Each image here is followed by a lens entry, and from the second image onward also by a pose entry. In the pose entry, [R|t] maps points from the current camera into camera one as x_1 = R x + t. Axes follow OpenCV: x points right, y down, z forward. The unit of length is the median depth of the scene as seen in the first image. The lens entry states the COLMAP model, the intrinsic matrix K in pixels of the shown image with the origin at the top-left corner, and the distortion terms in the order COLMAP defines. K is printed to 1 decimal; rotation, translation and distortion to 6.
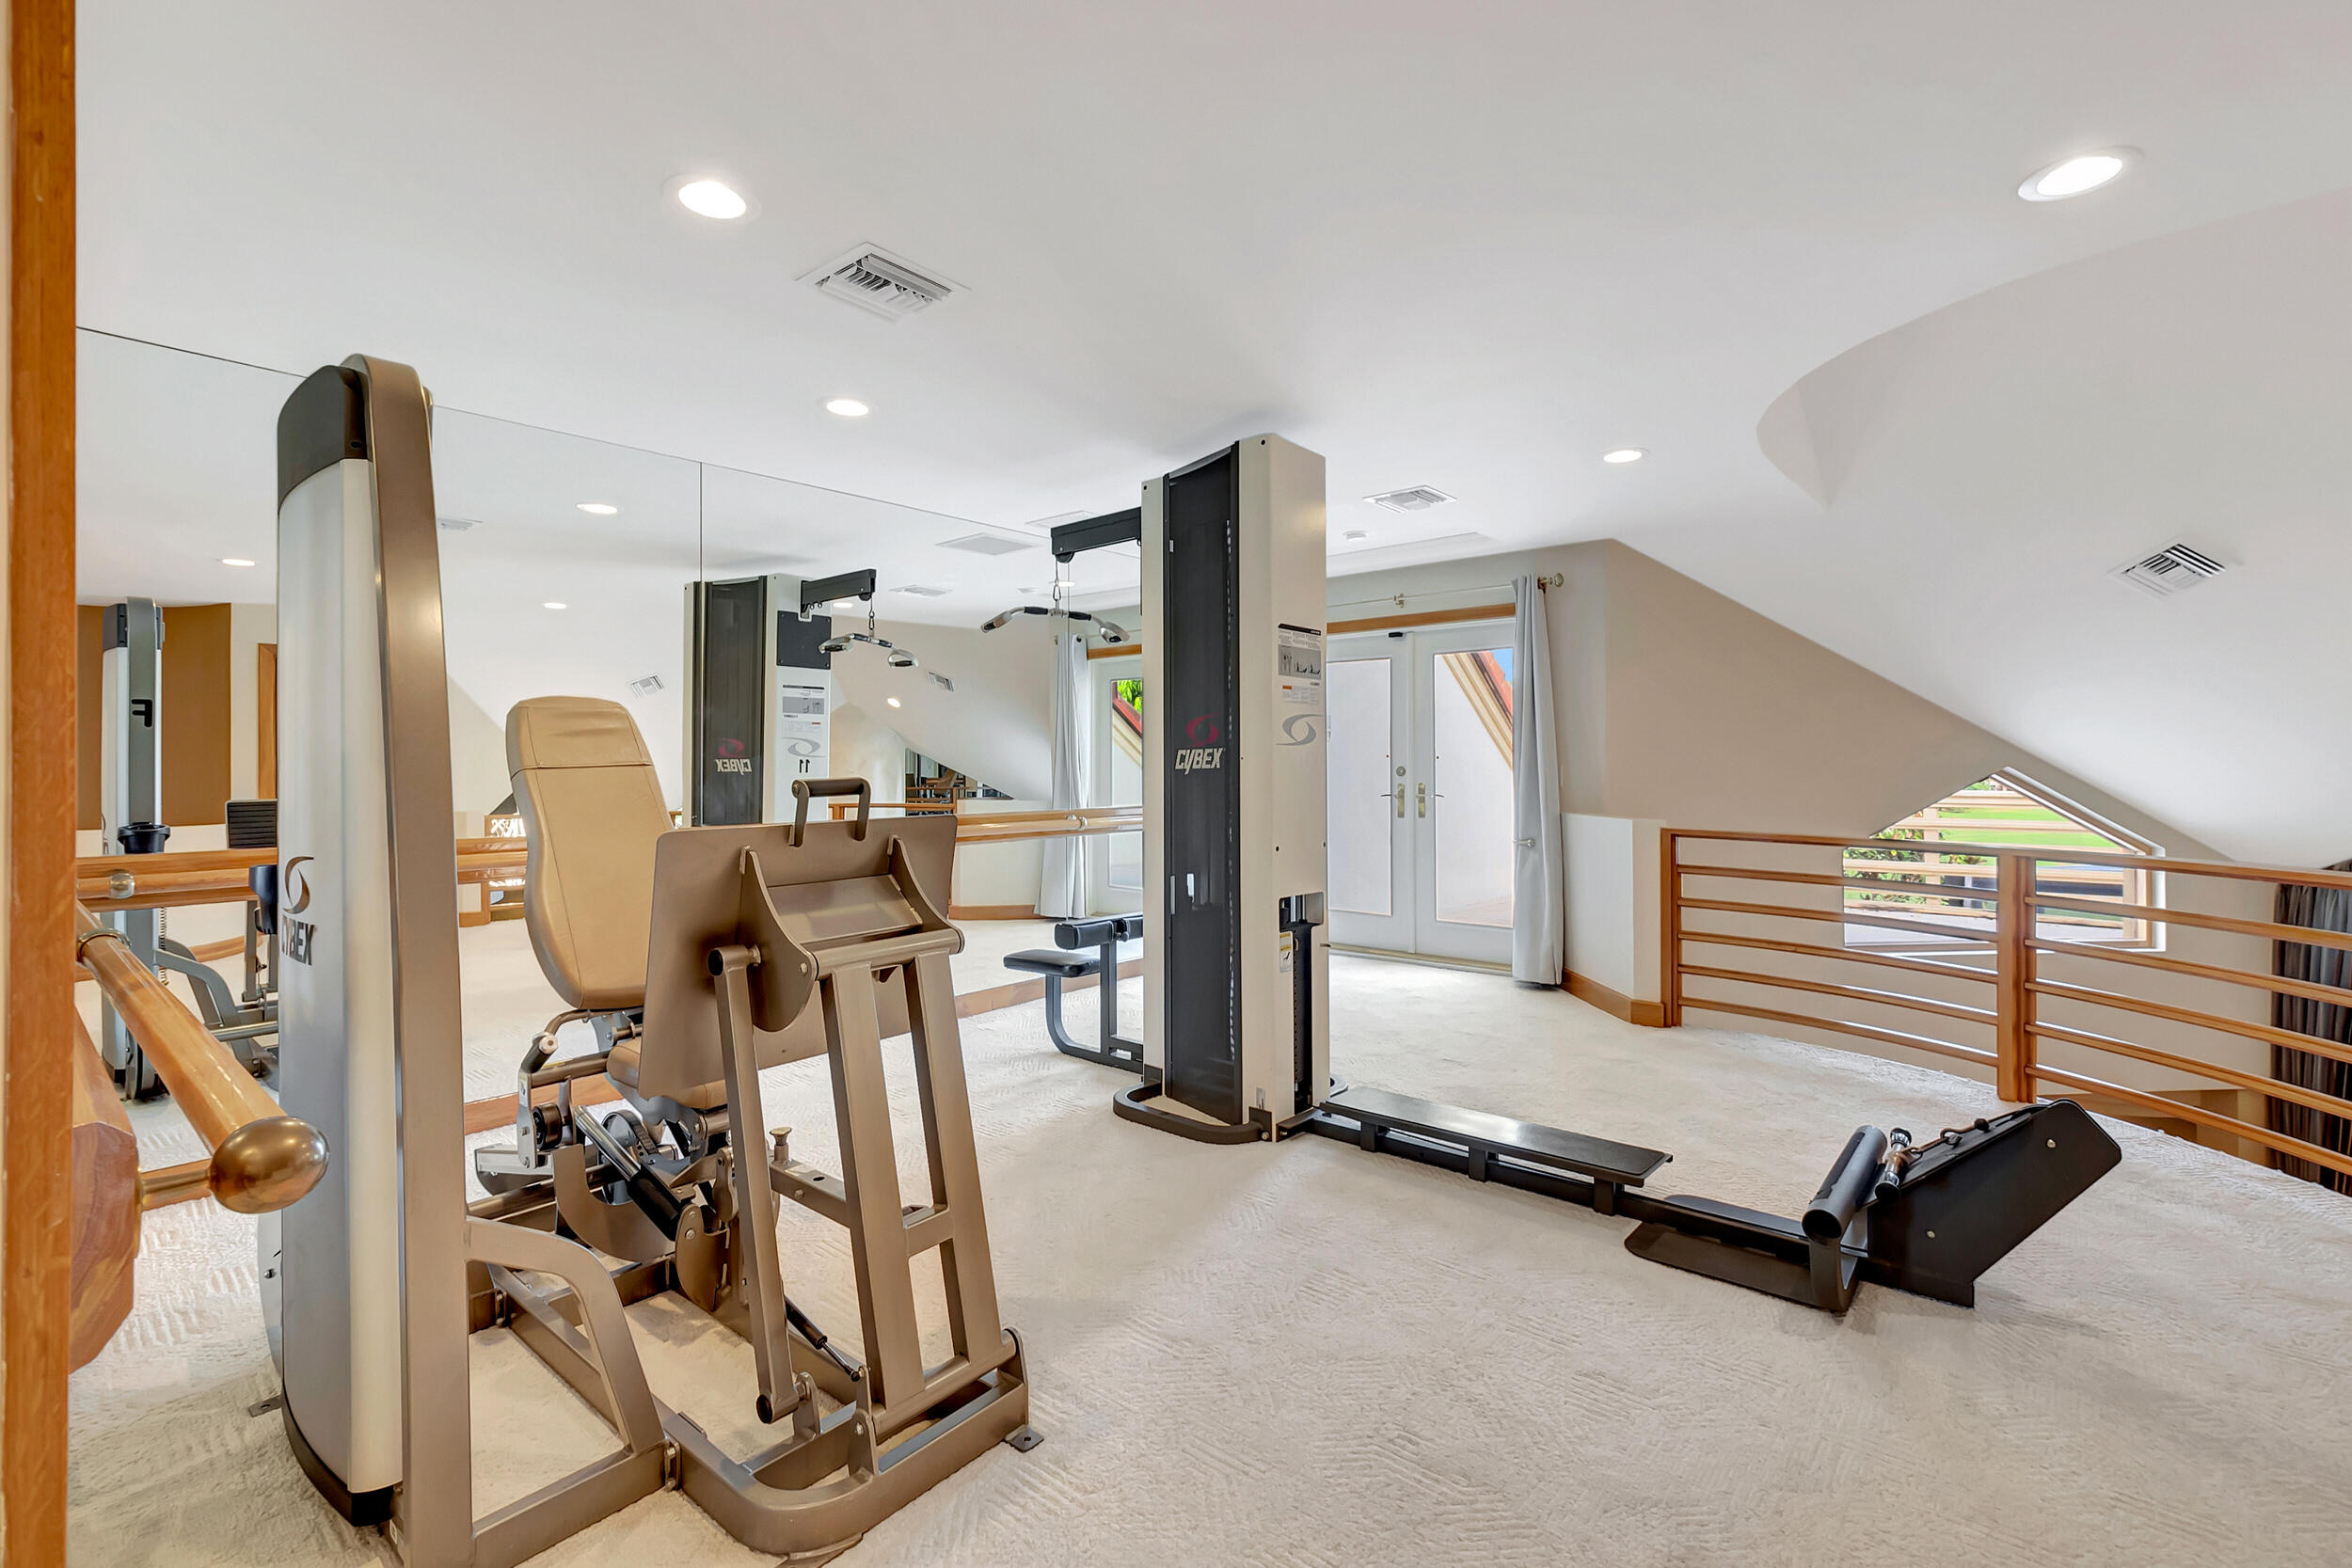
lens RADIAL K [[1036.1, 0, 1177.3], [0, 1036.1, 771.2], [0, 0, 1]] dist [-0.000055, 0.000438]
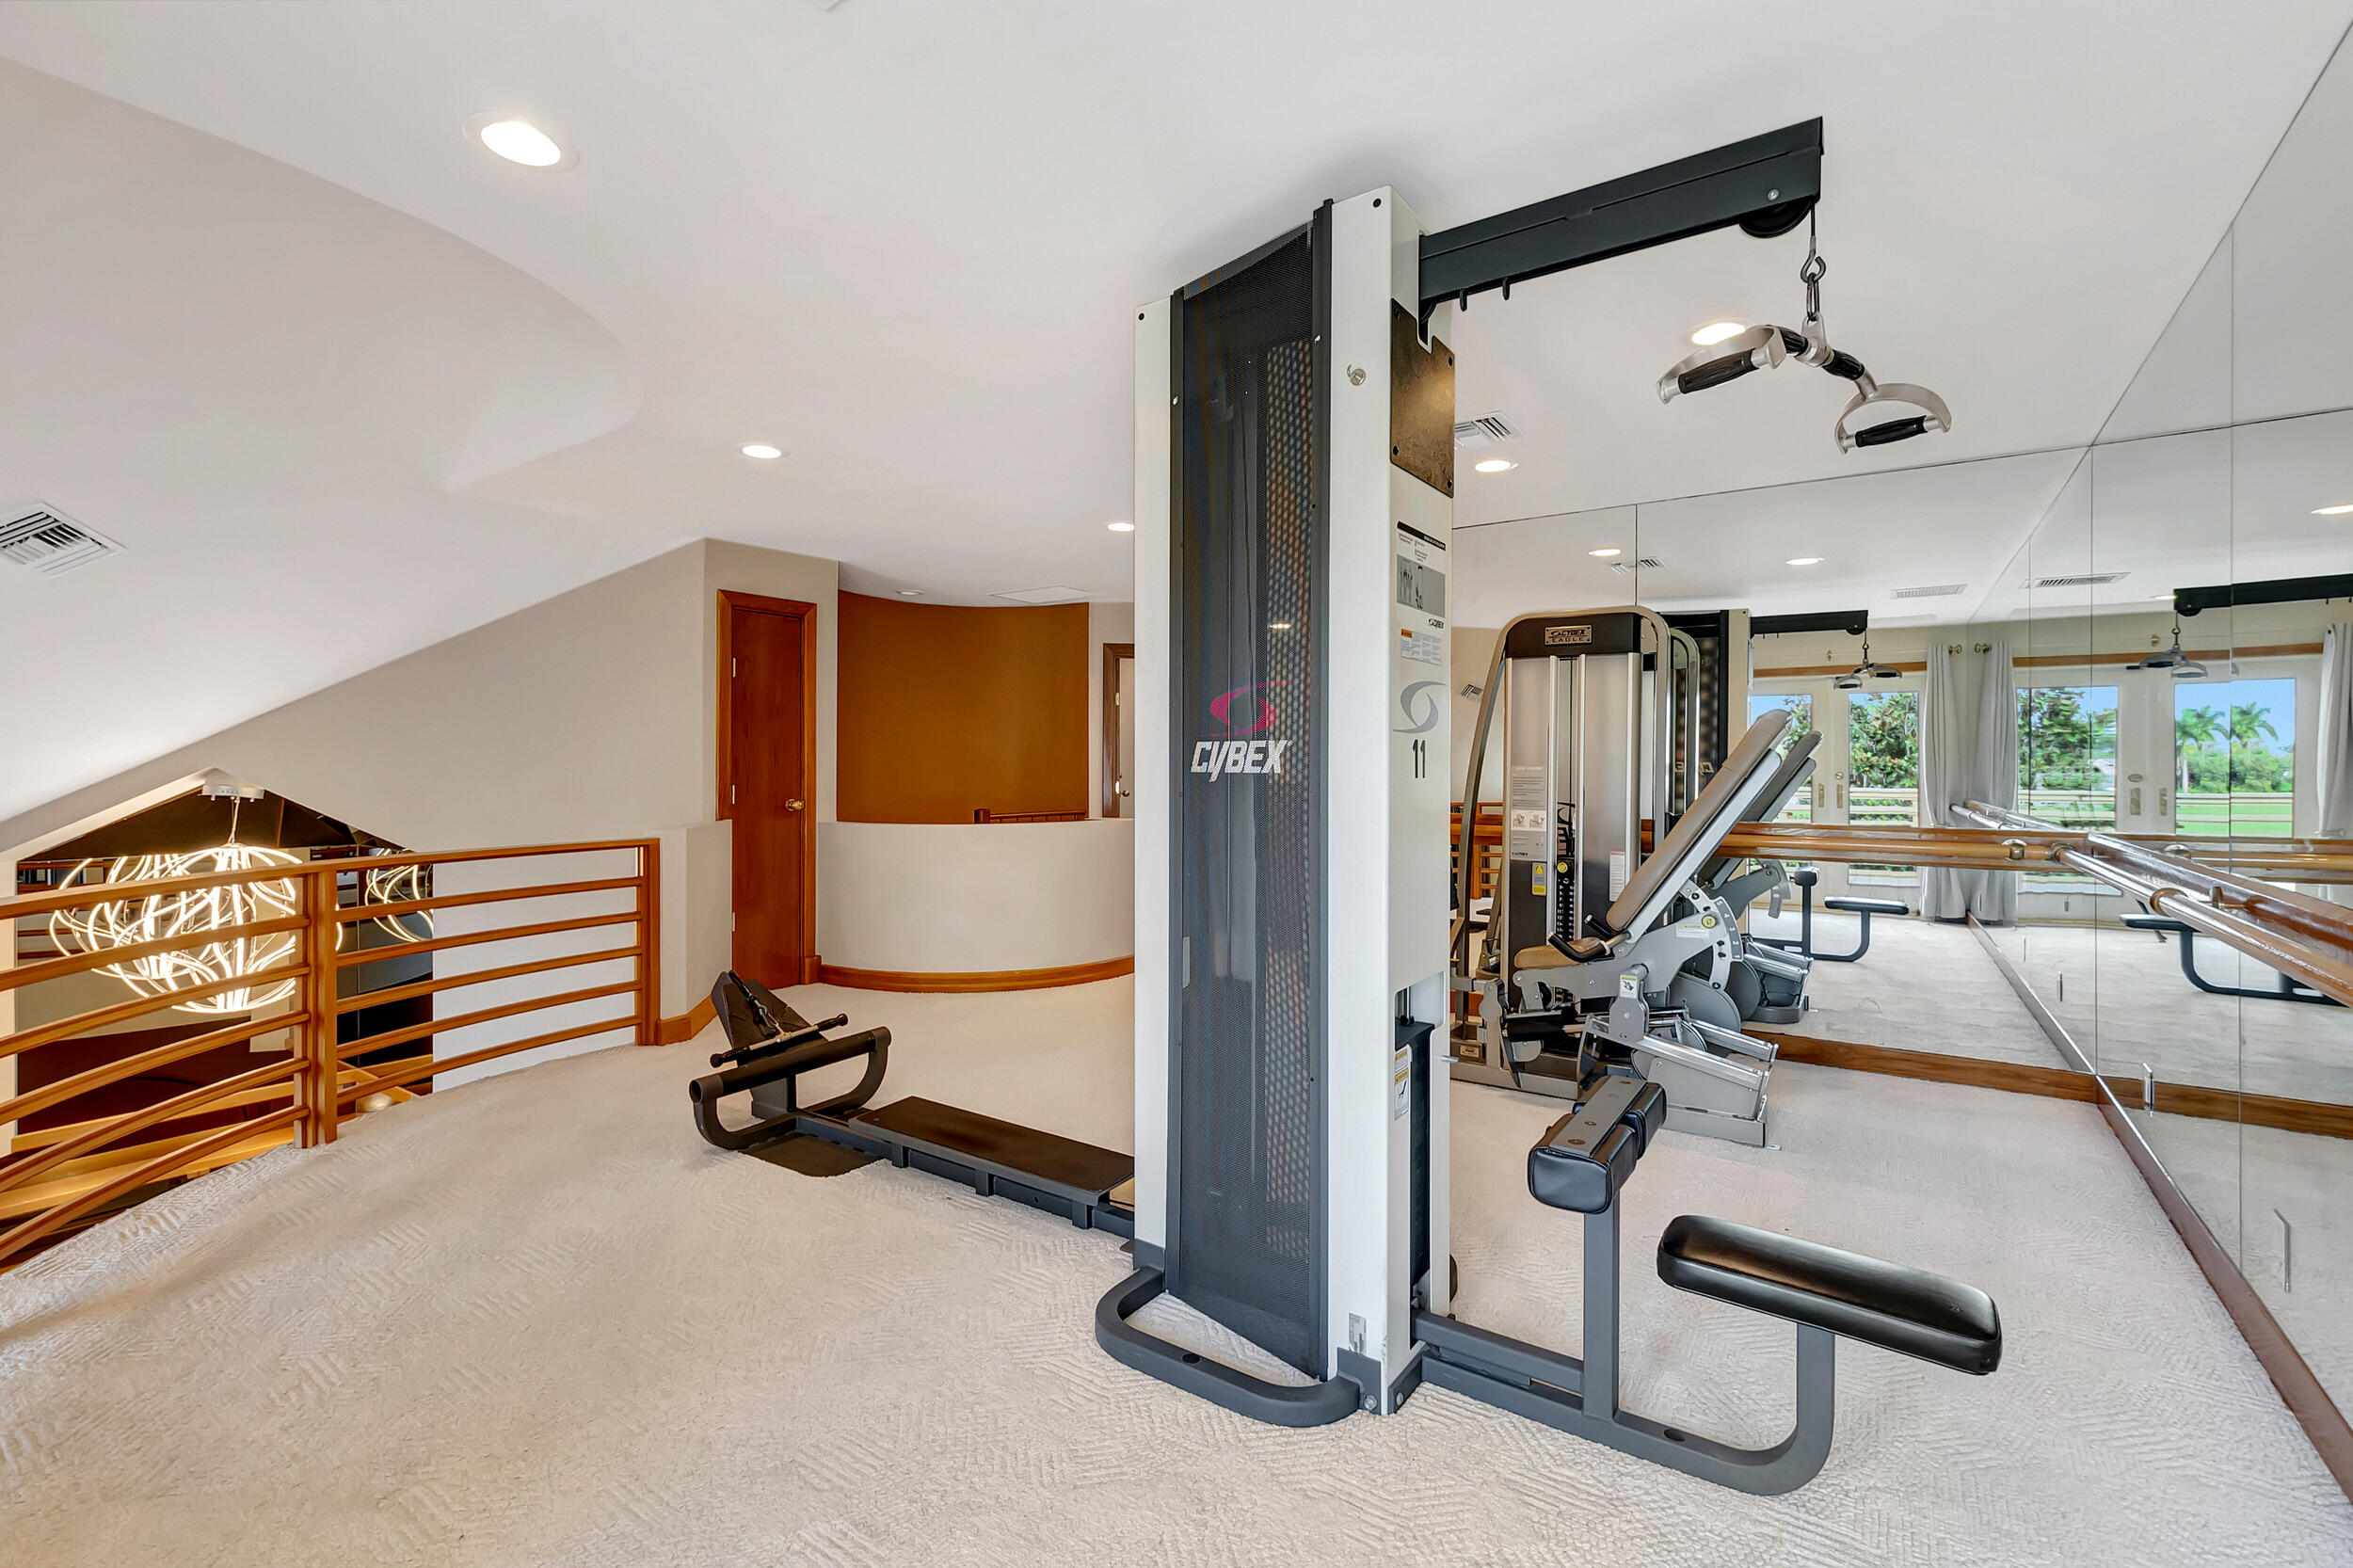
lens RADIAL K [[1036.6, 0, 1172.8], [0, 1036.6, 772.0], [0, 0, 1]] dist [-0.000055, 0.000438]
pose [[0.994926, -0.000300, 0.100604, -0.083022], [-0.000876, 0.999932, 0.011641, -0.010769], [-0.100601, -0.011670, 0.994858, 0.426774]]
